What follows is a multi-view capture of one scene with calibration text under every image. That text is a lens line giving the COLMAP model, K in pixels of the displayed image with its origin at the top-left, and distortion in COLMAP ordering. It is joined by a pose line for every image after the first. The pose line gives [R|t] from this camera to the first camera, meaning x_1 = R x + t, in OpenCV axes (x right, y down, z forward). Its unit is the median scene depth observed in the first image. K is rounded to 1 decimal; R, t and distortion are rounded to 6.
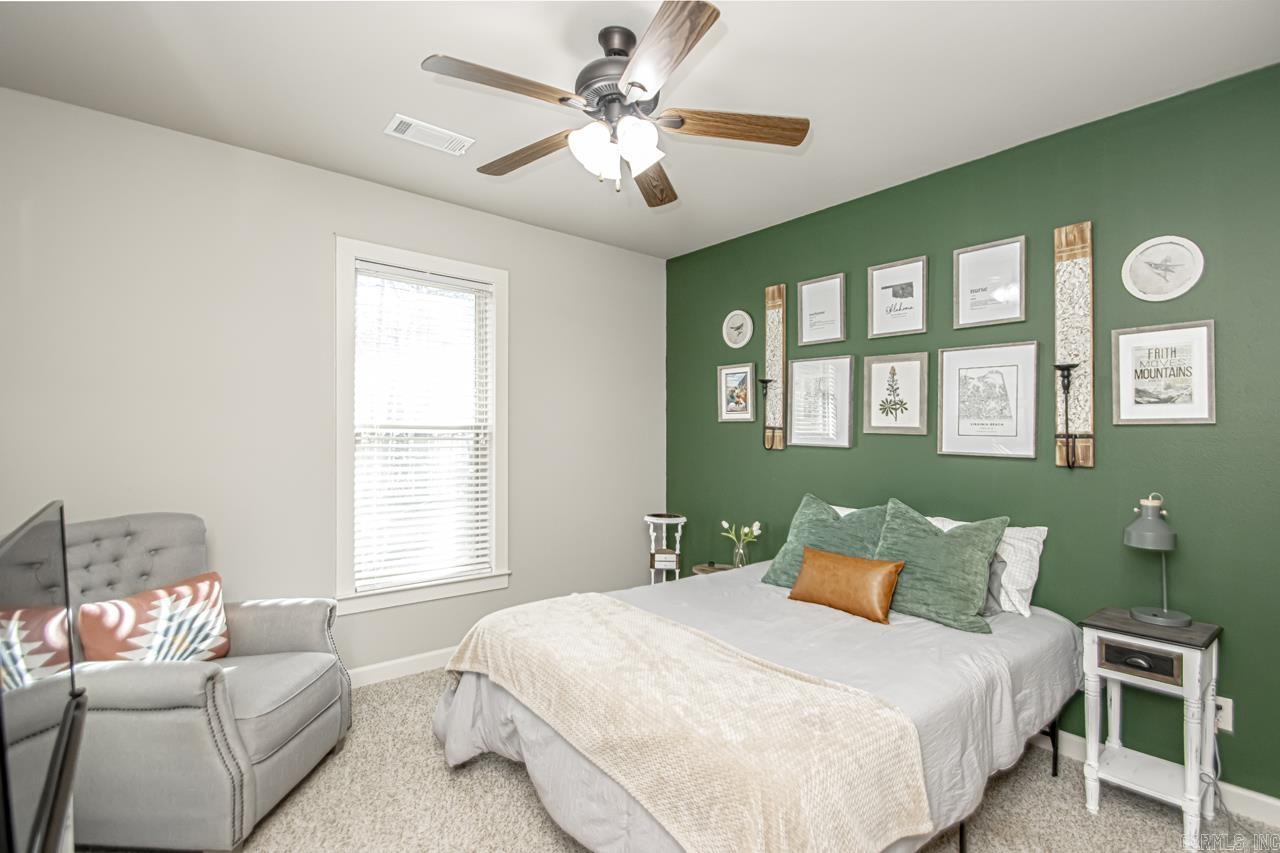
lens RADIAL K [[591.4, 0, 646.7], [0, 591.4, 423.1], [0, 0, 1]] dist [0.003912, -0.010552]
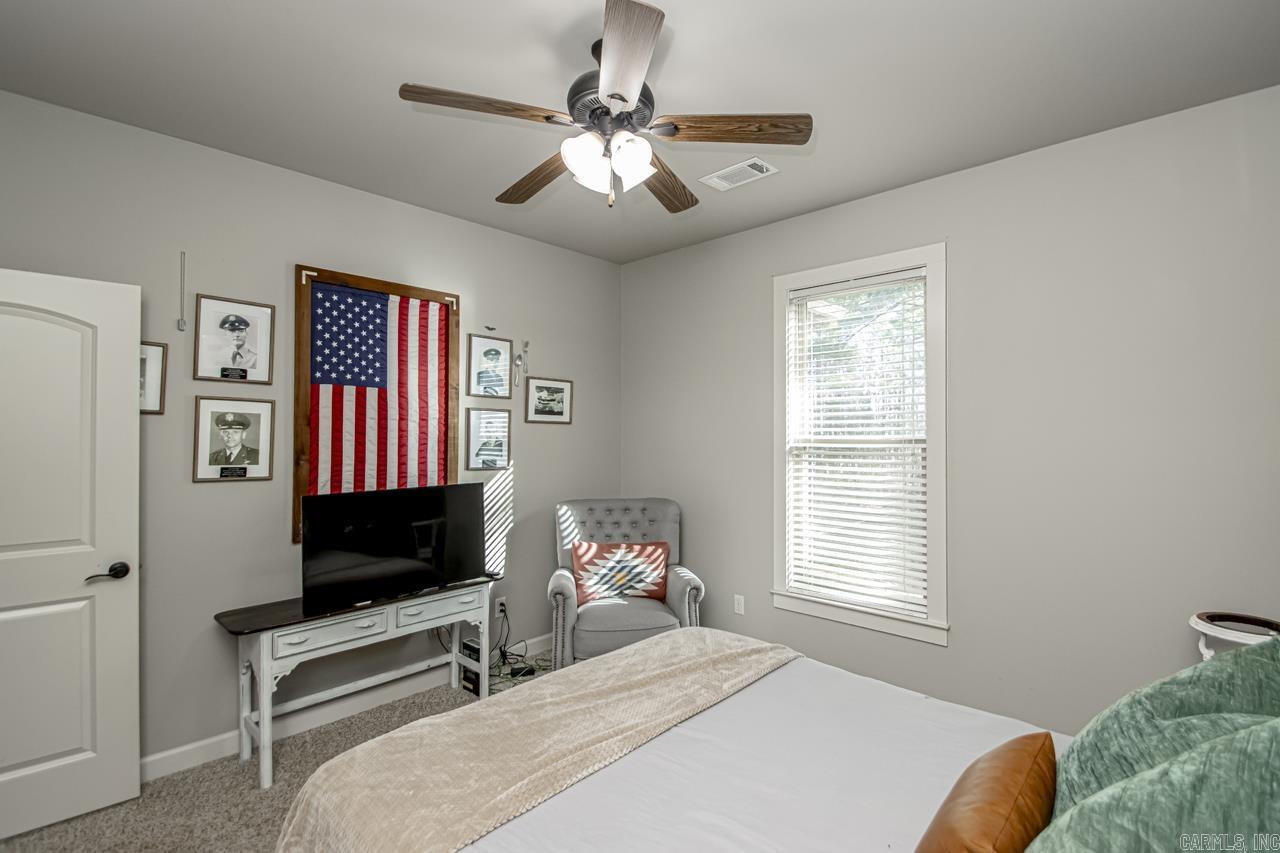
lens RADIAL K [[591.4, 0, 646.7], [0, 591.4, 423.1], [0, 0, 1]] dist [0.003912, -0.010552]
pose [[0.134737, -0.027858, -0.990490, 0.799208], [0.020674, 0.999466, -0.025298, -0.009341], [0.990666, -0.017068, 0.135241, 0.819978]]
